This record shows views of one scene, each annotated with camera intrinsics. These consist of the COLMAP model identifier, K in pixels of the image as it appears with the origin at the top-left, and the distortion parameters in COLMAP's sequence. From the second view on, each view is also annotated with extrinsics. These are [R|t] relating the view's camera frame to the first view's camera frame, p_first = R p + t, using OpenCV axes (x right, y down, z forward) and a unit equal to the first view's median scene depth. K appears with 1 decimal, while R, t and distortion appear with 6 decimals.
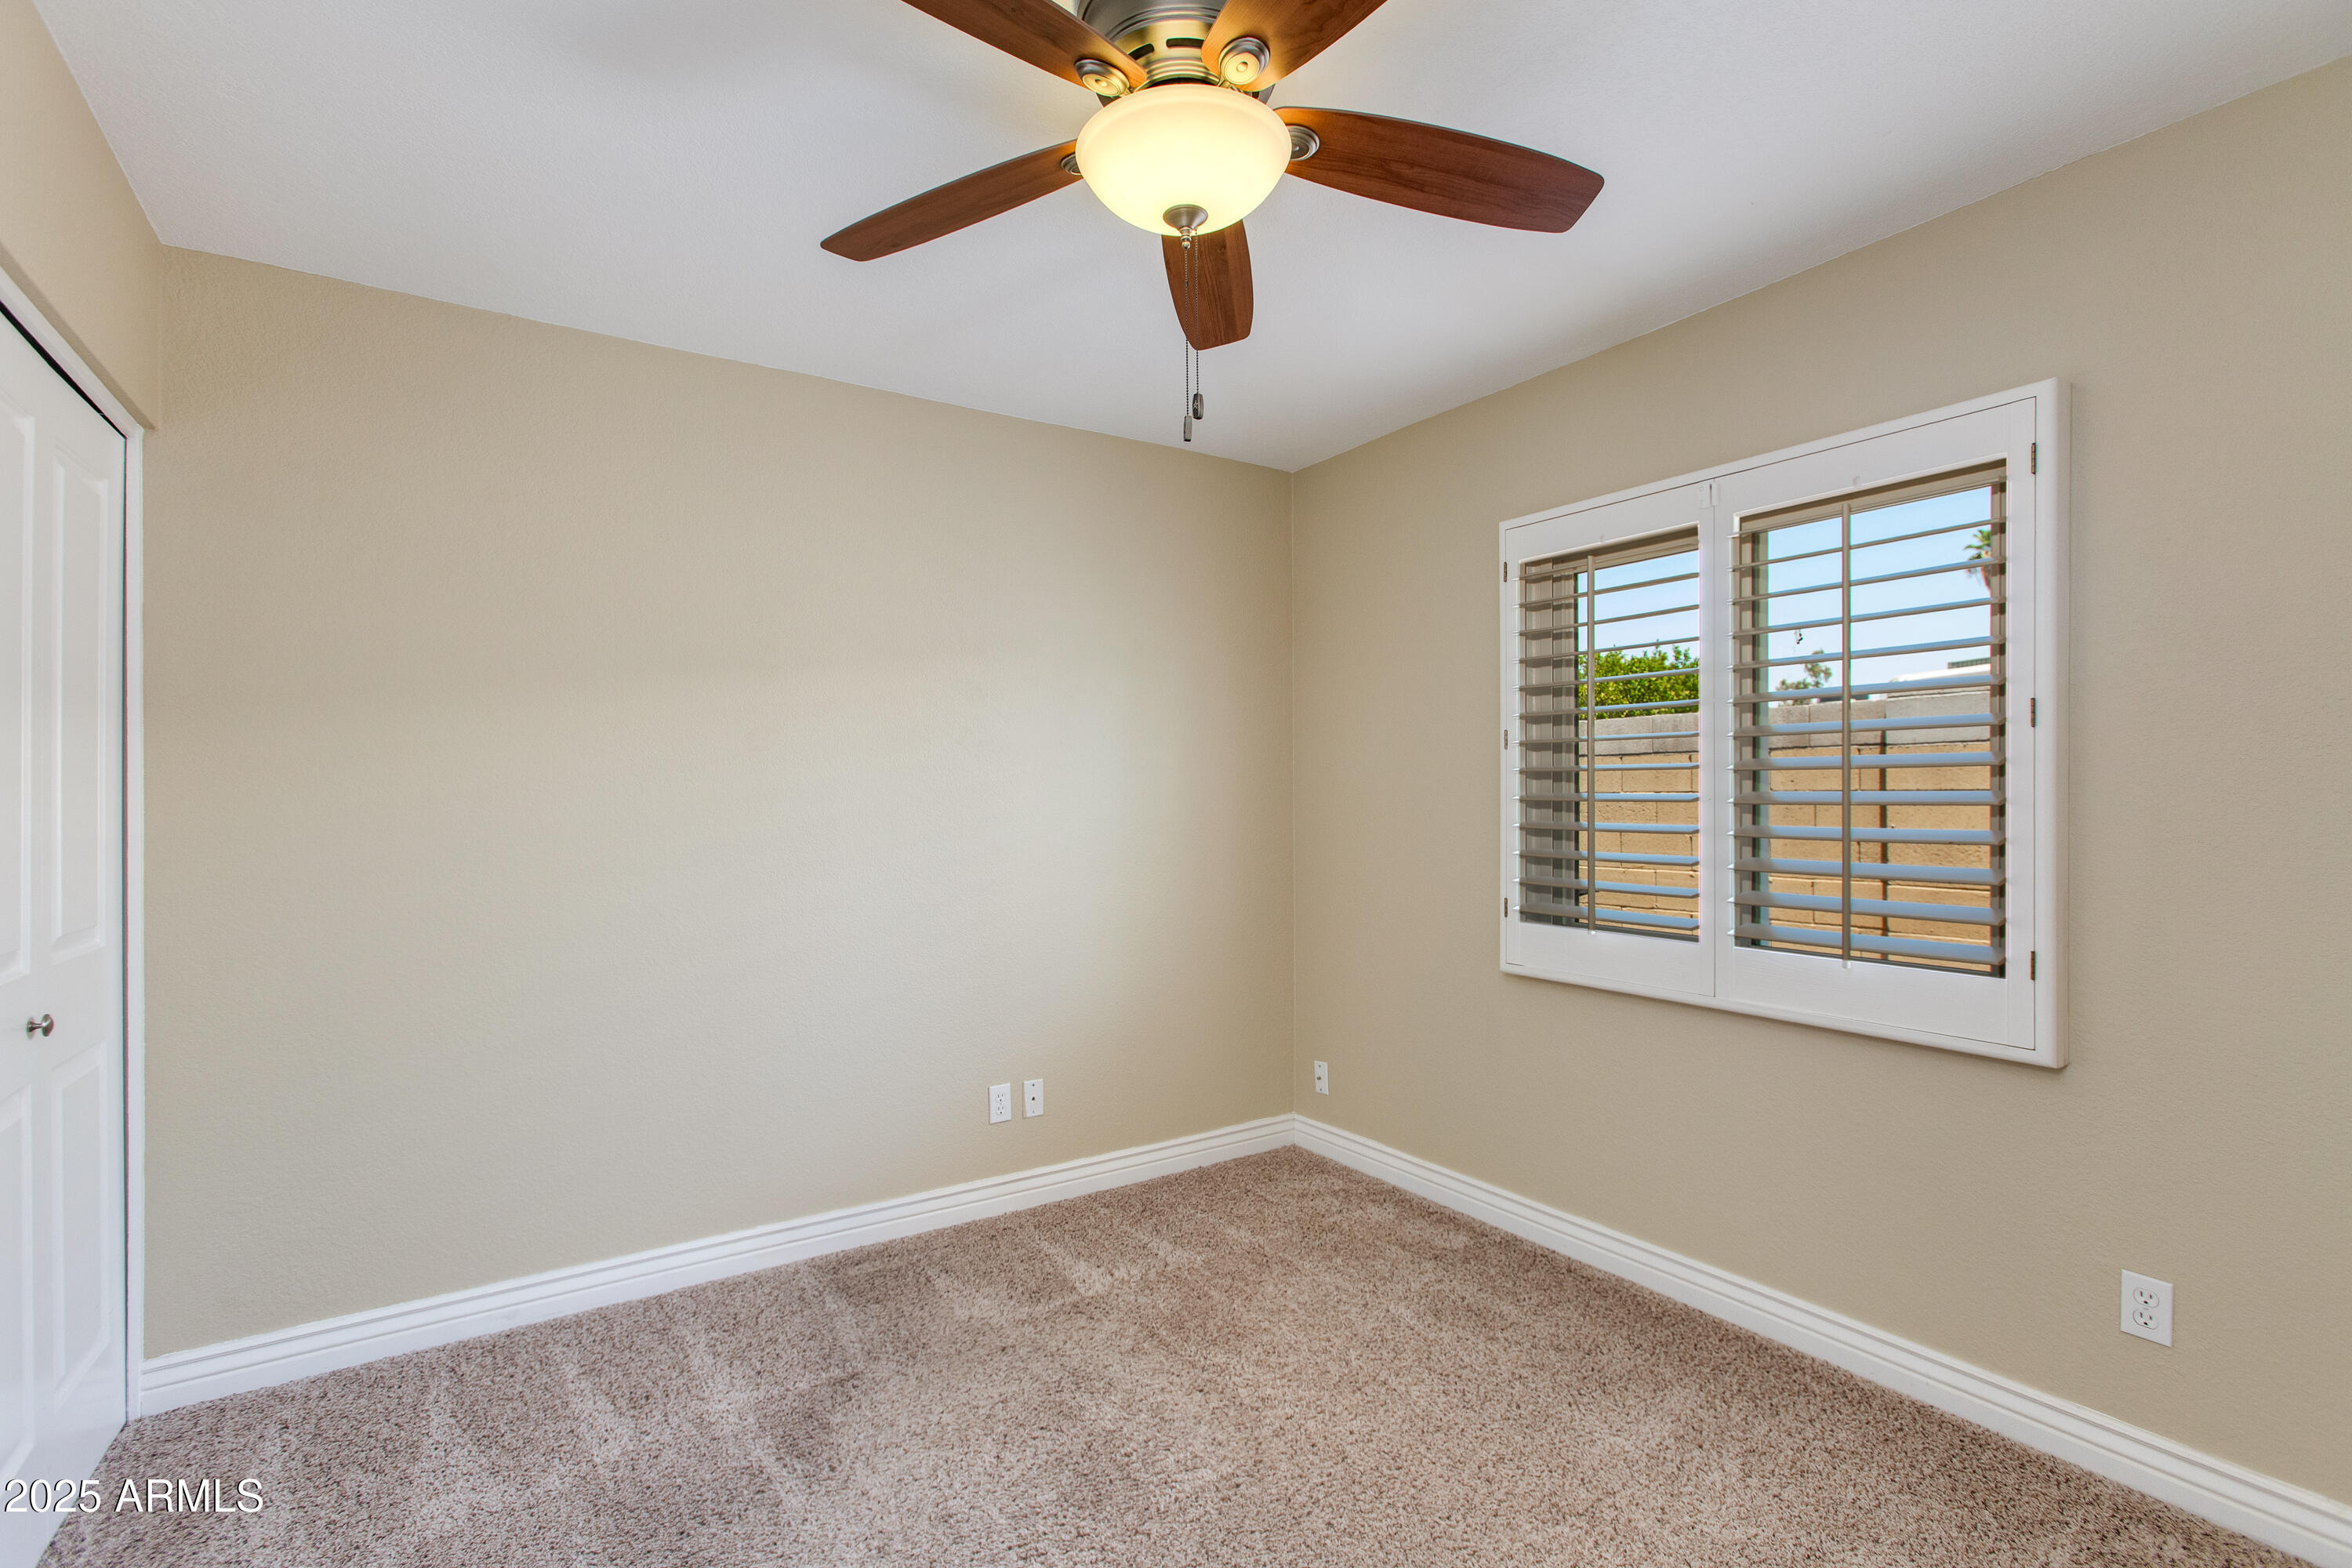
lens RADIAL K [[1080.6, 0, 1150.4], [0, 1080.6, 795.8], [0, 0, 1]] dist [-0.000214, -0.000236]
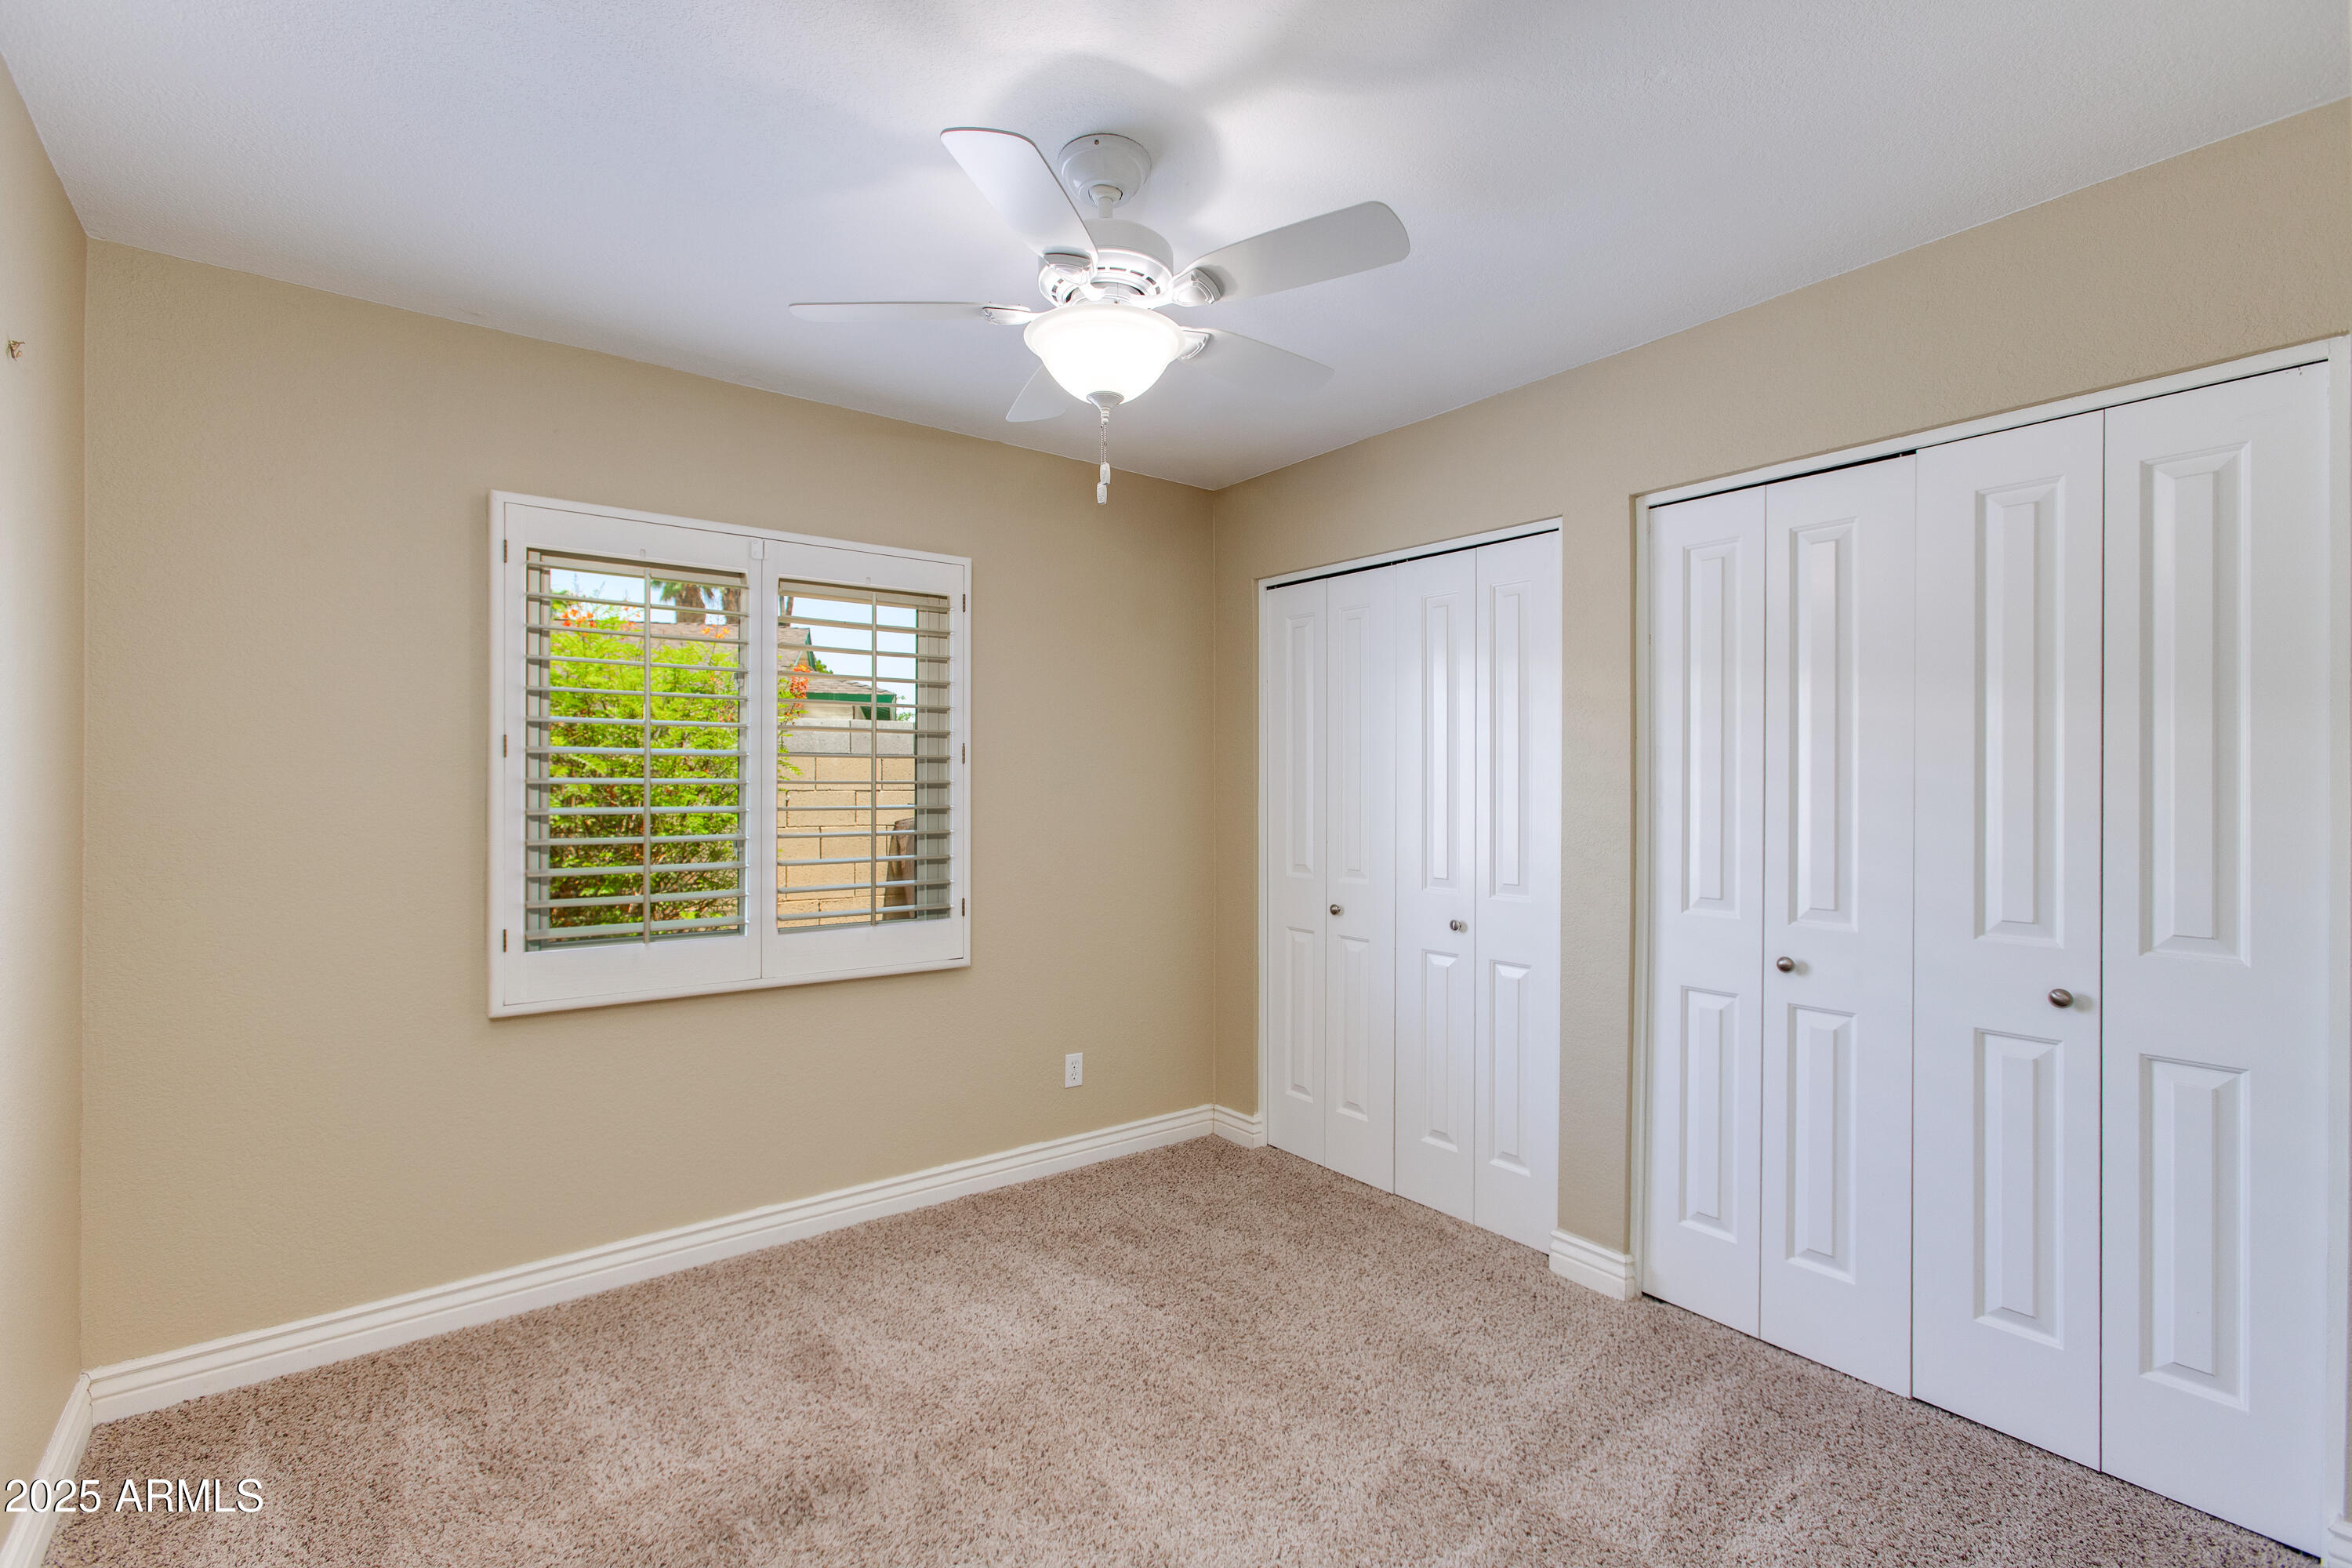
lens RADIAL K [[1080.6, 0, 1150.4], [0, 1080.6, 795.8], [0, 0, 1]] dist [-0.000214, -0.000236]
pose [[-0.045226, -0.006524, 0.998955, -0.829123], [0.003268, 0.999972, 0.006679, -0.024685], [-0.998971, 0.003566, -0.045203, 0.772804]]
